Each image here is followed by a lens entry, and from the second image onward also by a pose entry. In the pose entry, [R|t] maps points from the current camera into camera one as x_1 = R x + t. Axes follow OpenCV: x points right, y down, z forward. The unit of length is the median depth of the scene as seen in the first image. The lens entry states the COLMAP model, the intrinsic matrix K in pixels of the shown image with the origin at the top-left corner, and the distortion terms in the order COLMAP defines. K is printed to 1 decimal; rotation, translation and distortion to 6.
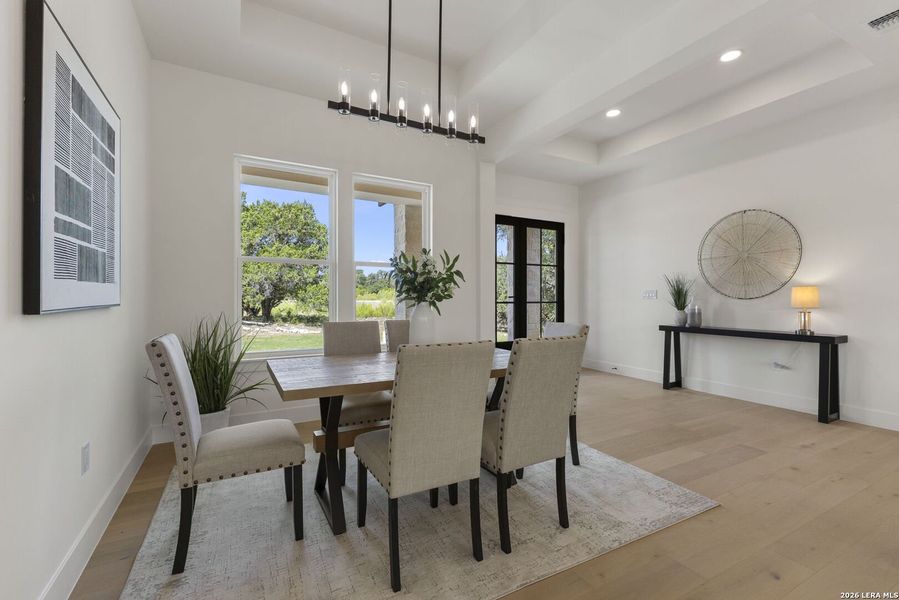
lens RADIAL K [[393.2, 0, 455.8], [0, 393.2, 298.1], [0, 0, 1]] dist [0.008216, 0.000779]
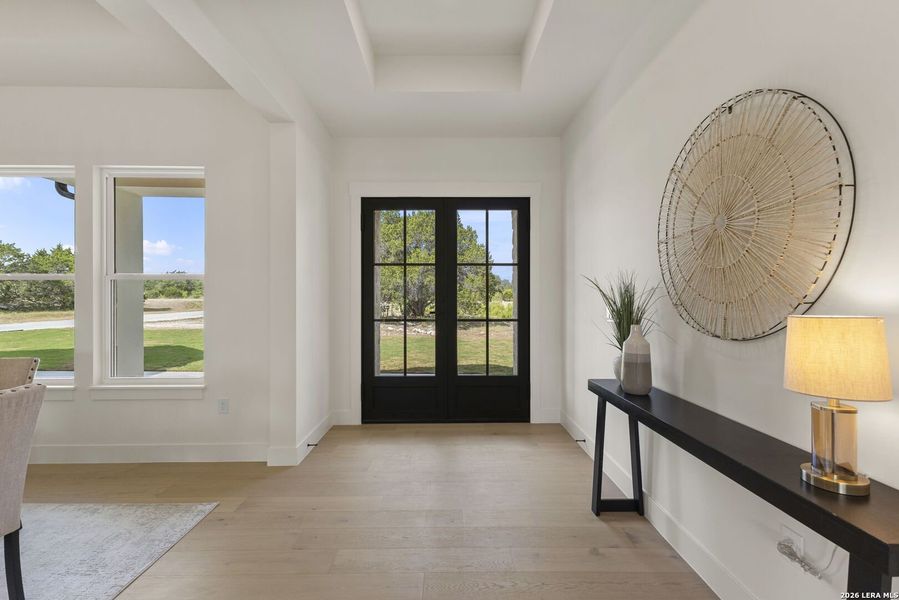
lens RADIAL K [[393.2, 0, 444.1], [0, 393.2, 298.4], [0, 0, 1]] dist [0.008216, 0.000779]
pose [[0.873355, 0.002434, -0.487078, 0.491762], [-0.004593, 0.999984, -0.003237, -0.025715], [0.487063, 0.005064, 0.873352, 0.397343]]
